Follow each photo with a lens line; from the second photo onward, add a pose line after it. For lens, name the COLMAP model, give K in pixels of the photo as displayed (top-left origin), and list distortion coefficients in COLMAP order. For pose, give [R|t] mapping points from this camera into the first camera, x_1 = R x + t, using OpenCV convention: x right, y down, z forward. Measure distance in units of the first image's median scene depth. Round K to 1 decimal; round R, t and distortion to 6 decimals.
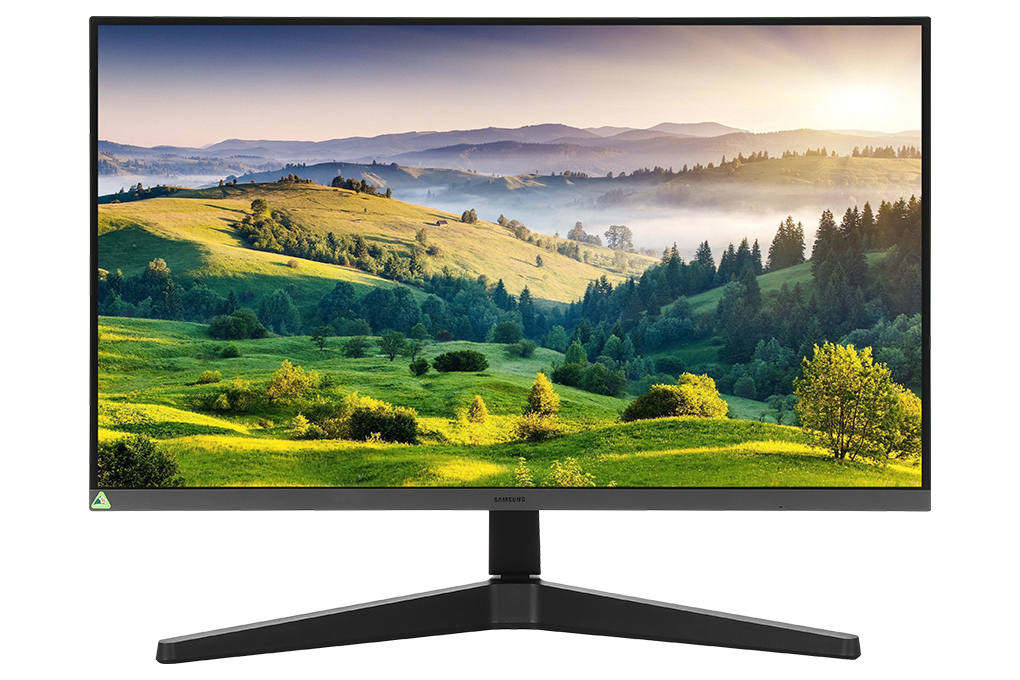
lens RADIAL K [[2043.2, 0, 509.2], [0, 2043.2, 350.3], [0, 0, 1]] dist [-0.004046, 0.000000]
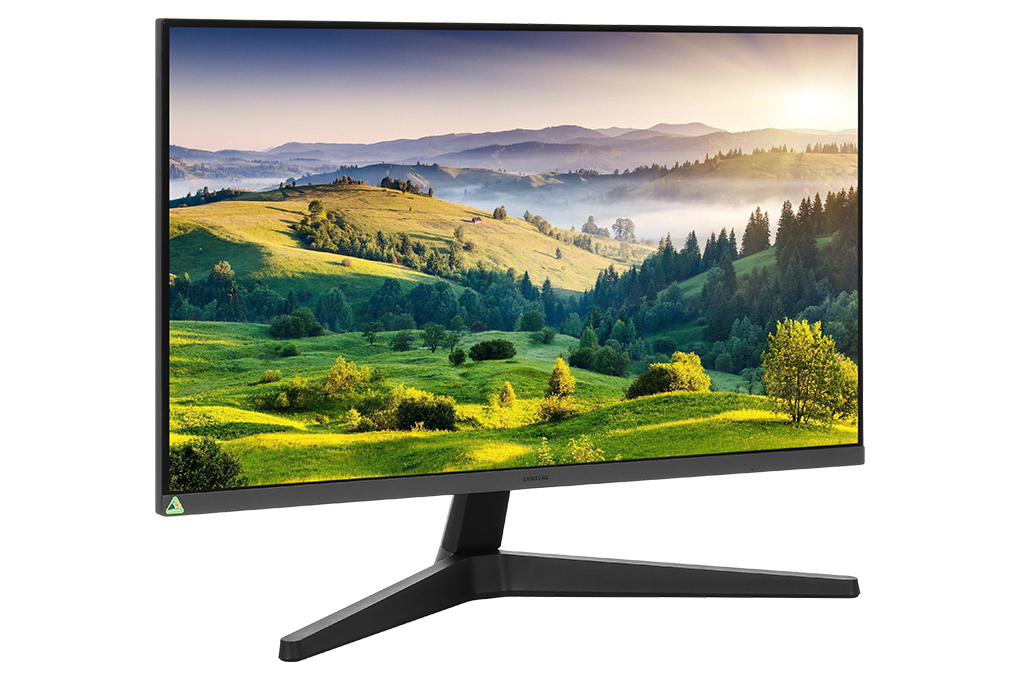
lens RADIAL K [[2043.2, 0, 510.3], [0, 2043.2, 329.8], [0, 0, 1]] dist [-0.004046, 0.000000]
pose [[0.936388, -0.039671, 0.348718, -0.383606], [0.037032, 0.999213, 0.014235, -0.019832], [-0.349008, -0.000416, 0.937120, 0.005869]]
